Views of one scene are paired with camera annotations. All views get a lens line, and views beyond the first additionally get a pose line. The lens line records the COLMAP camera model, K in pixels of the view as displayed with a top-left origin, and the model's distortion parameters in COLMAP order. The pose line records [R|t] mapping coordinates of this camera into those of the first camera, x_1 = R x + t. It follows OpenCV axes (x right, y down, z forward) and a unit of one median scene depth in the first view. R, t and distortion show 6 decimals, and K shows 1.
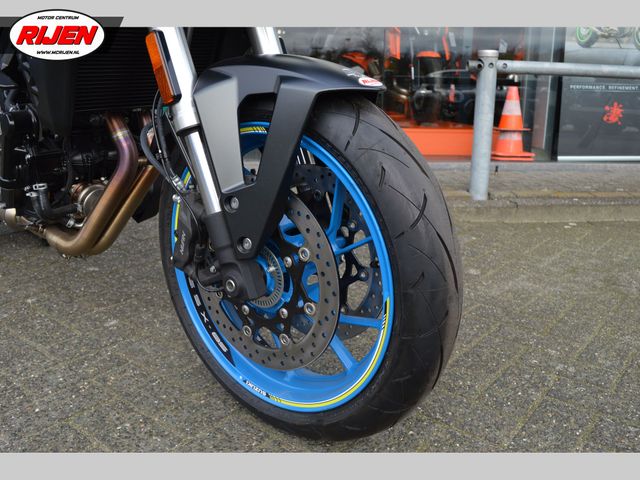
lens RADIAL K [[592.7, 0, 320.0], [0, 592.7, 240.6], [0, 0, 1]] dist [-0.078999, 0.000000]
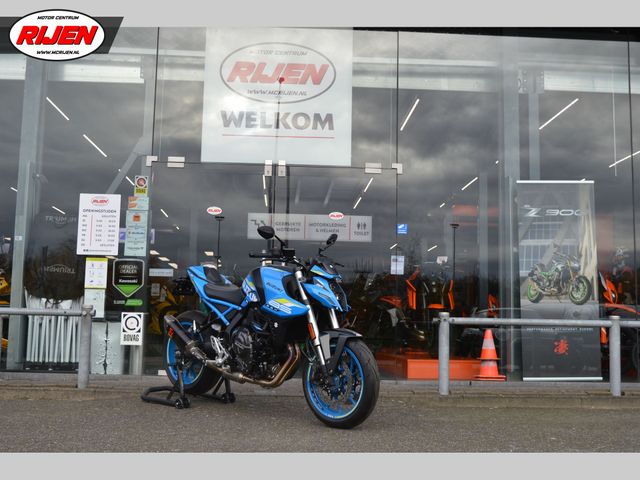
lens RADIAL K [[830.1, 0, 320.2], [0, 830.1, 239.1], [0, 0, 1]] dist [-0.020476, 0.000000]
pose [[0.998486, -0.003987, -0.054860, 0.042137], [-0.015328, 0.937696, -0.347119, 0.378700], [0.052826, 0.347435, 0.936215, -1.577135]]
